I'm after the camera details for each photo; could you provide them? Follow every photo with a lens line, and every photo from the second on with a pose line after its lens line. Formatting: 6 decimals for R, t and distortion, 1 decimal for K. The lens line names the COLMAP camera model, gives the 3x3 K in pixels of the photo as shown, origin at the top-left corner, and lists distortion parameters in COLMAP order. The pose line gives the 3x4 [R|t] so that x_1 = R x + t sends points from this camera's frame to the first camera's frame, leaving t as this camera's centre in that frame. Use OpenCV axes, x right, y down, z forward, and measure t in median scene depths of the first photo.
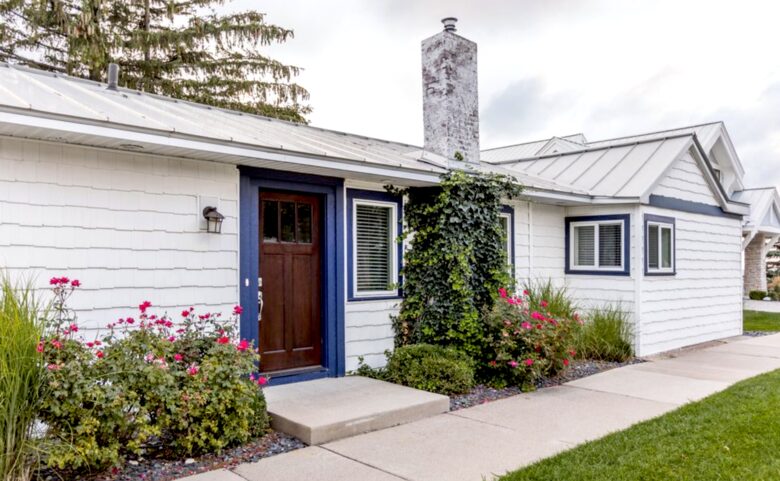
lens RADIAL K [[605.0, 0, 389.9], [0, 605.0, 271.0], [0, 0, 1]] dist [0.011055, 0.002376]
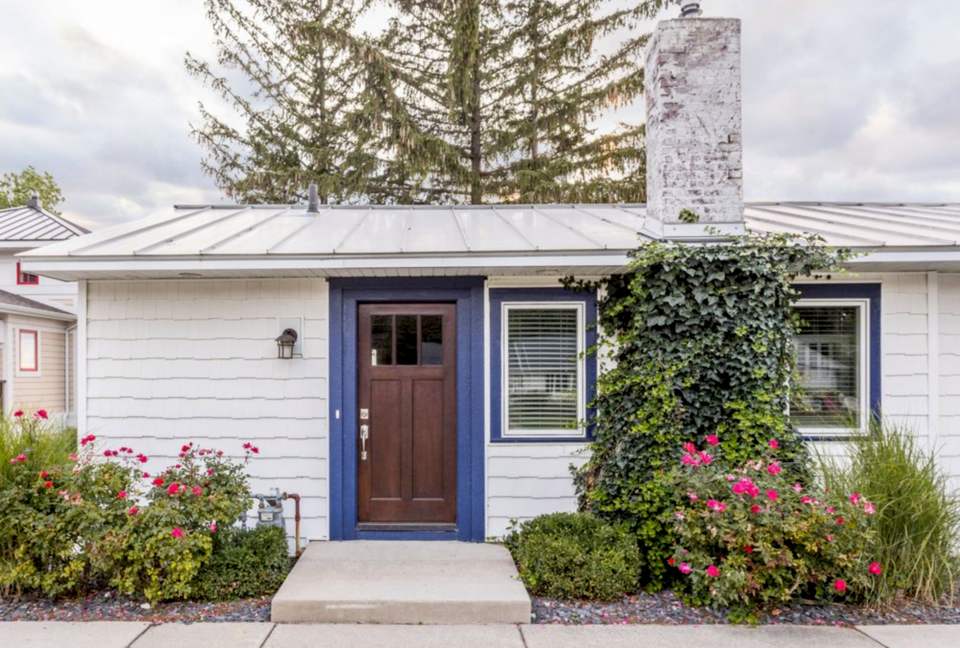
lens RADIAL K [[689.6, 0, 480.0], [0, 689.6, 393.2], [0, 0, 1]] dist [0.002056, 0.005702]
pose [[0.710258, 0.009950, -0.703871, 0.480370], [-0.001450, 0.999919, 0.012672, -0.018984], [0.703940, -0.007980, 0.710215, 0.368304]]
